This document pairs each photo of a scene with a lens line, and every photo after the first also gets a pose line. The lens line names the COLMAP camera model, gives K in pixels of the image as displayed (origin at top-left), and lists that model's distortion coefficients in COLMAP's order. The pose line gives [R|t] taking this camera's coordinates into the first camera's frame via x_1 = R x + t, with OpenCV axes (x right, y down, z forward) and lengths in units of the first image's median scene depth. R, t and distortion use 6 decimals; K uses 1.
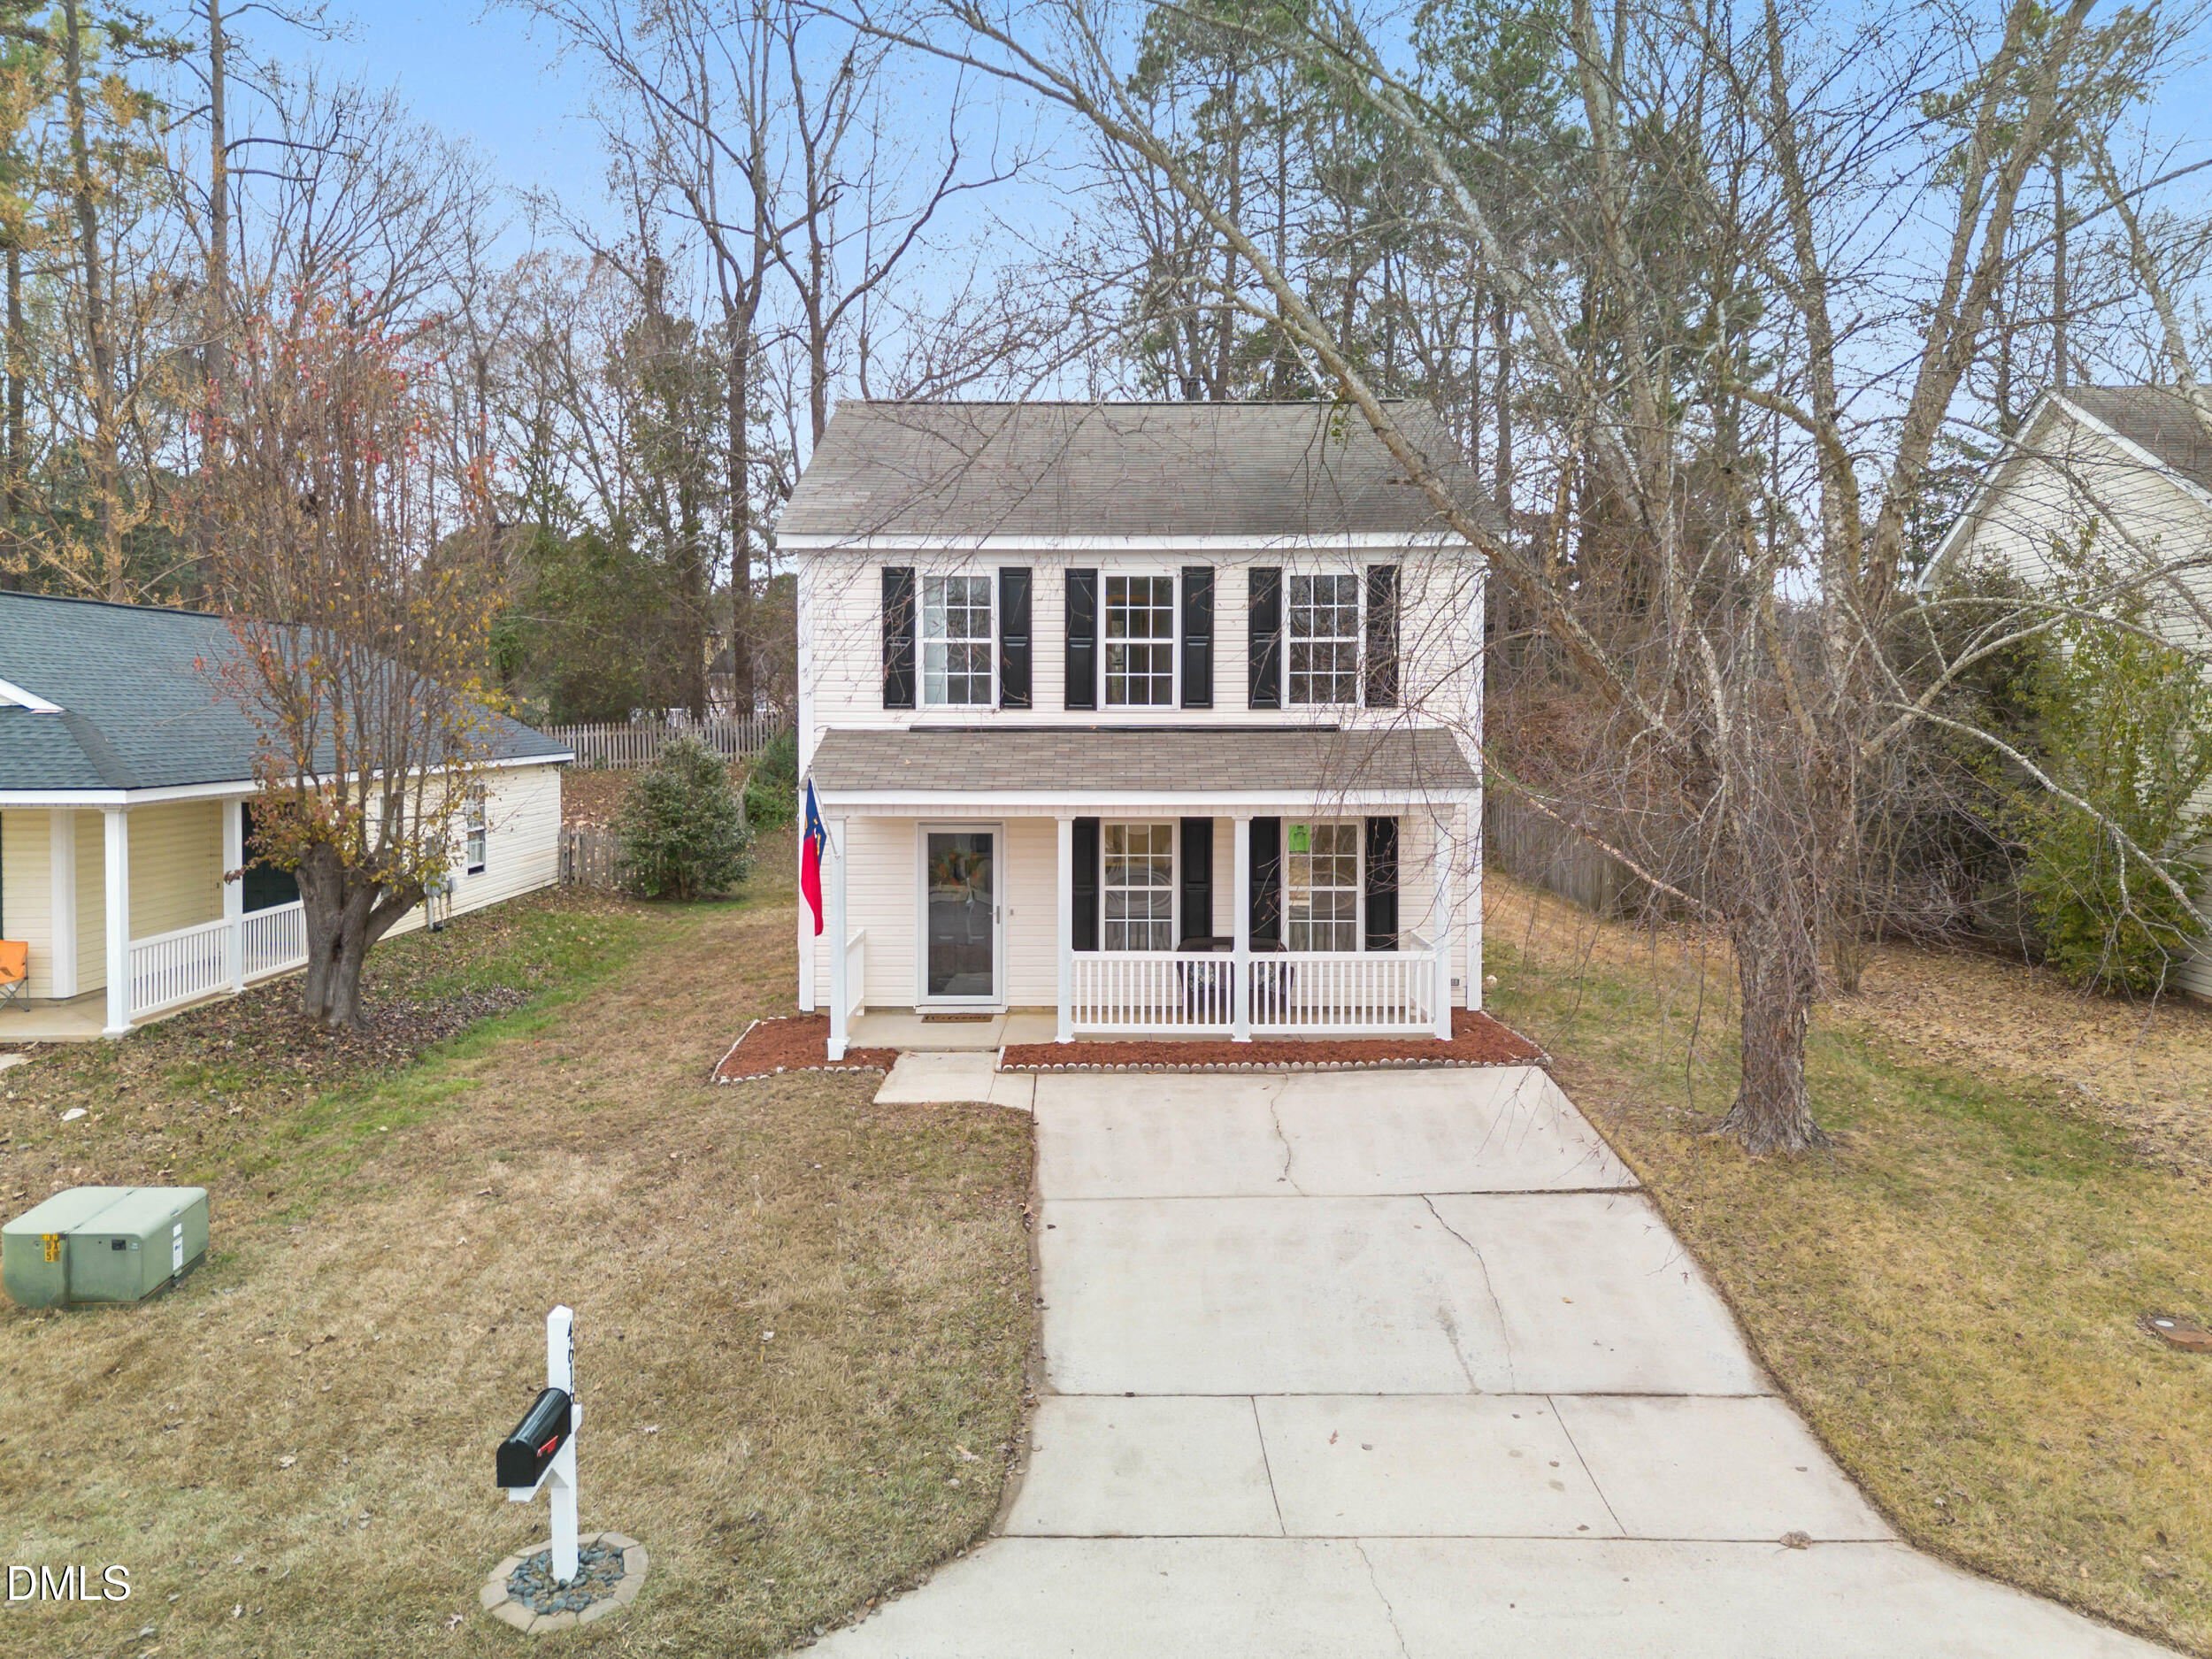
lens RADIAL K [[1550.2, 0, 1102.4], [0, 1550.2, 837.9], [0, 0, 1]] dist [0.044665, -0.030712]
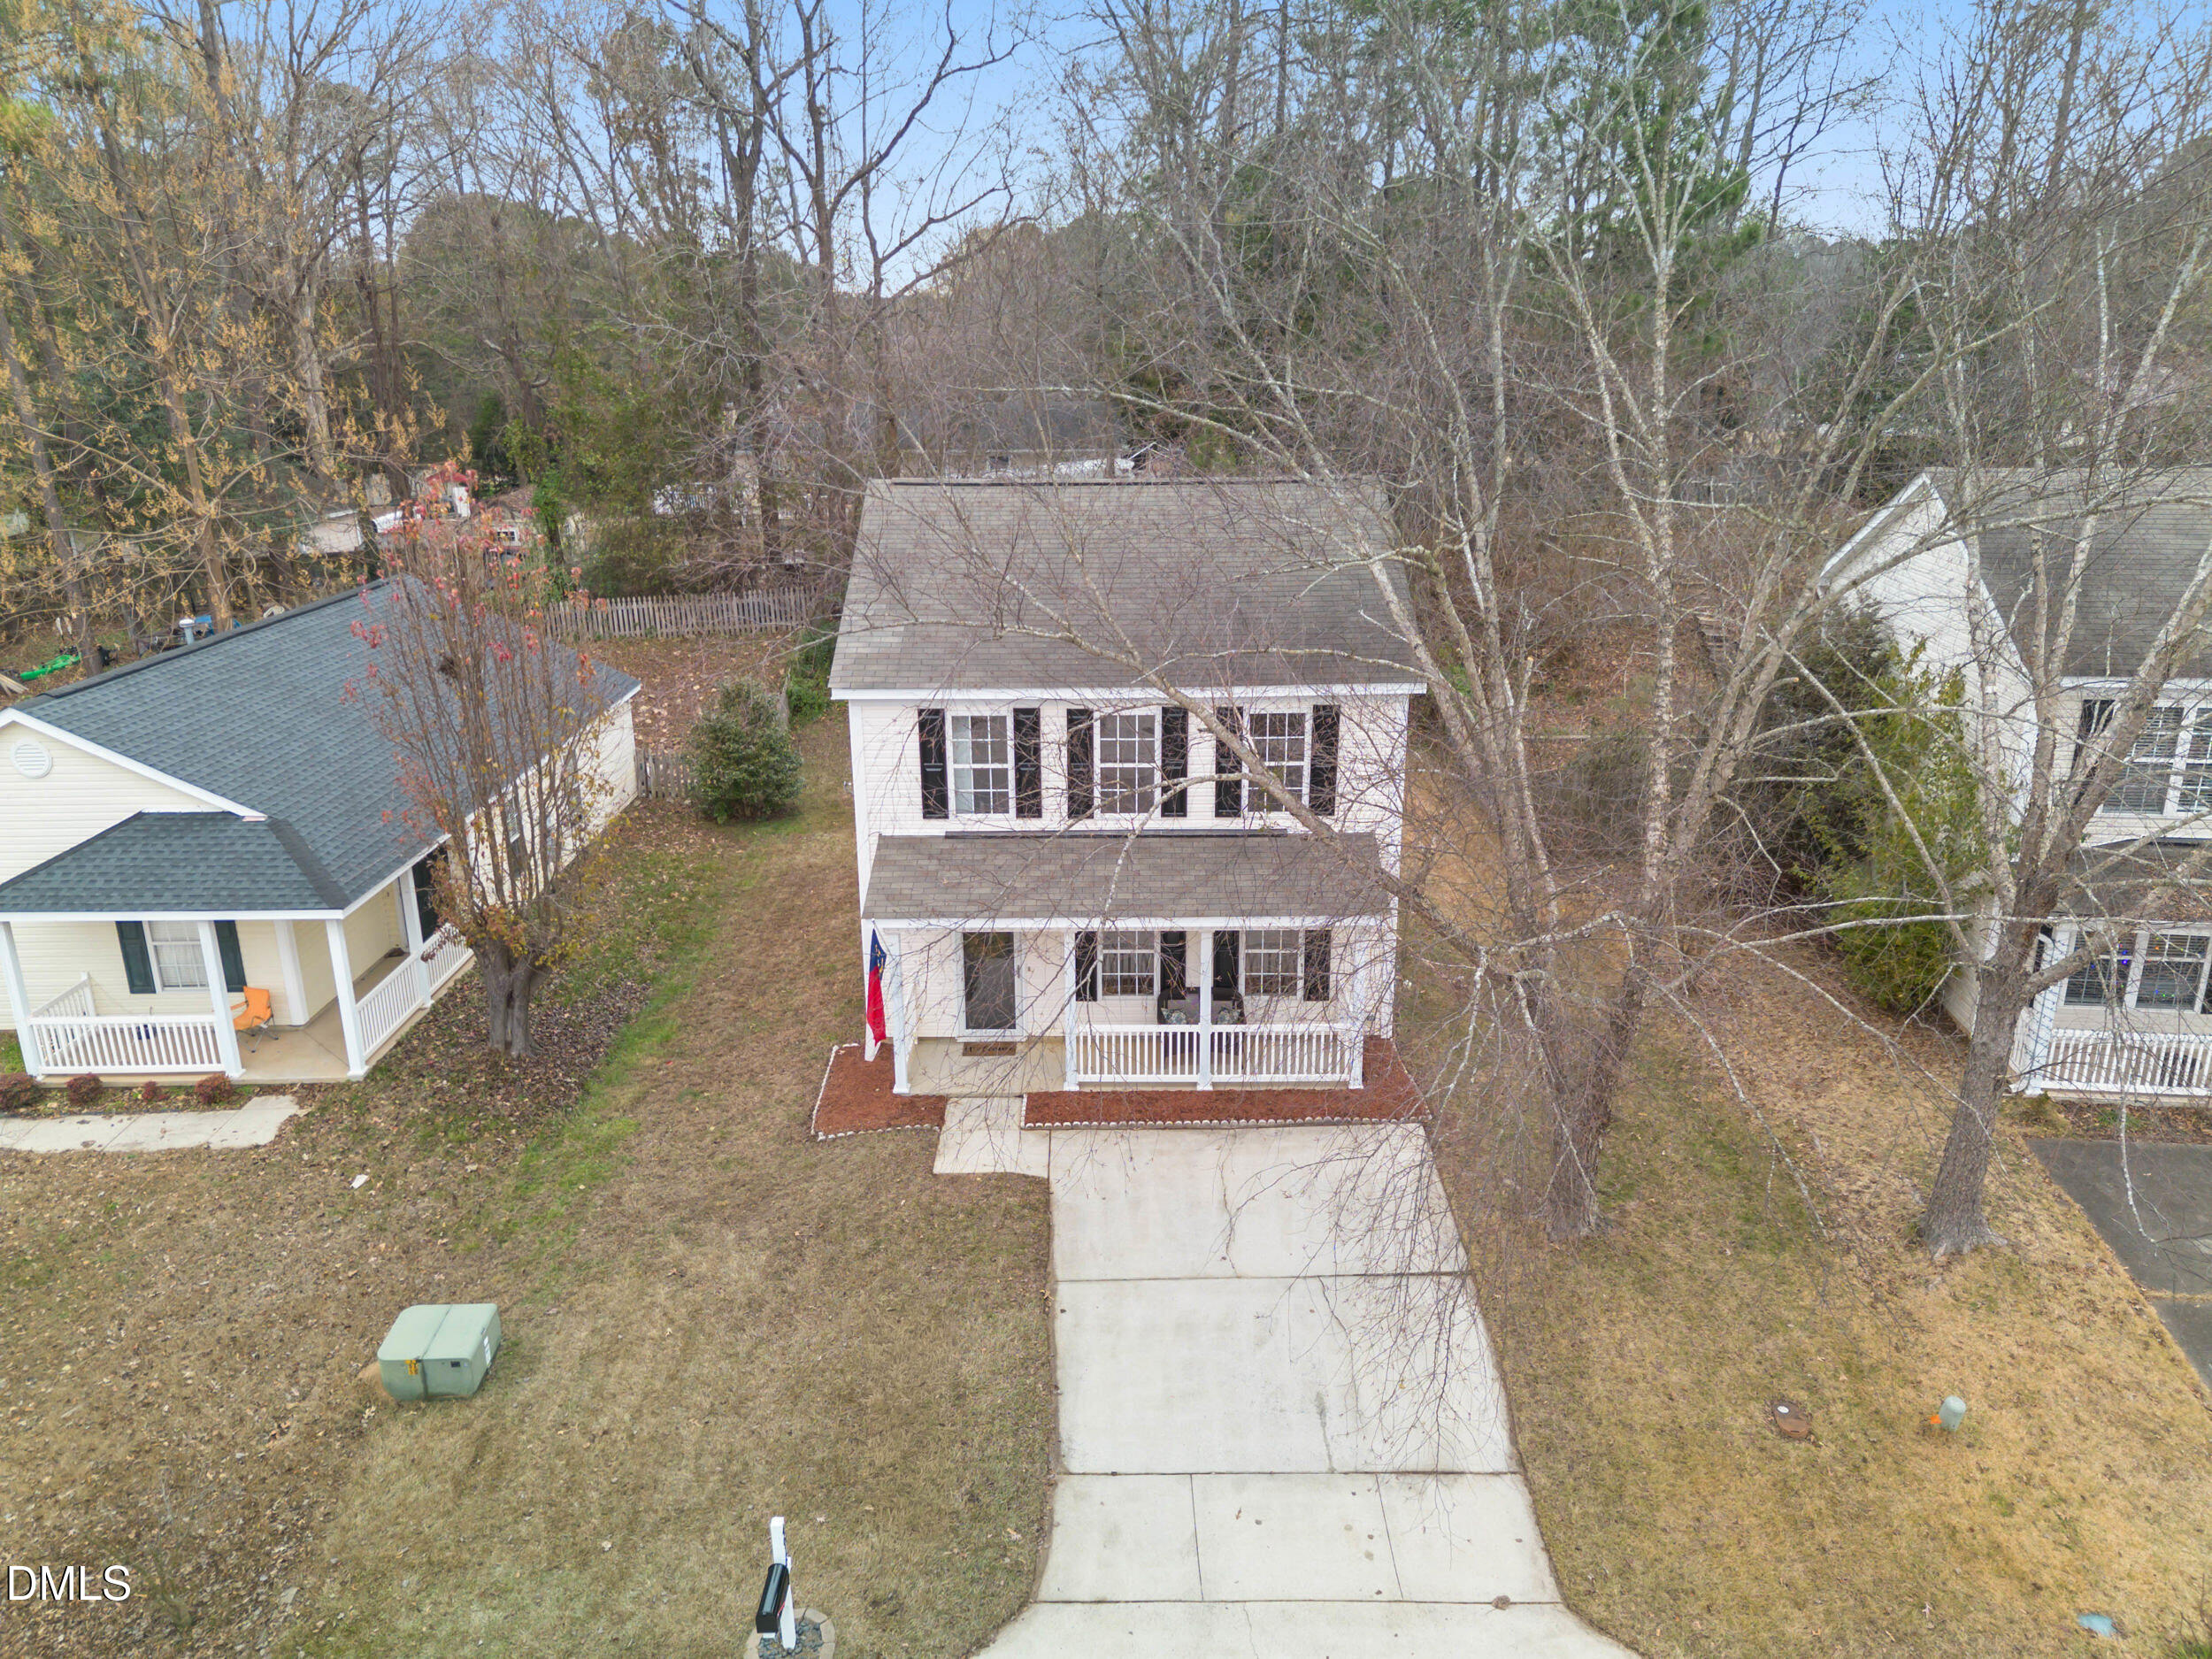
lens RADIAL K [[1550.2, 0, 1106.3], [0, 1550.2, 842.5], [0, 0, 1]] dist [0.044665, -0.030712]
pose [[0.999971, -0.005761, -0.005027, 0.013483], [0.006963, 0.957702, 0.287679, -0.453246], [0.003158, -0.287705, 0.957714, -0.214475]]
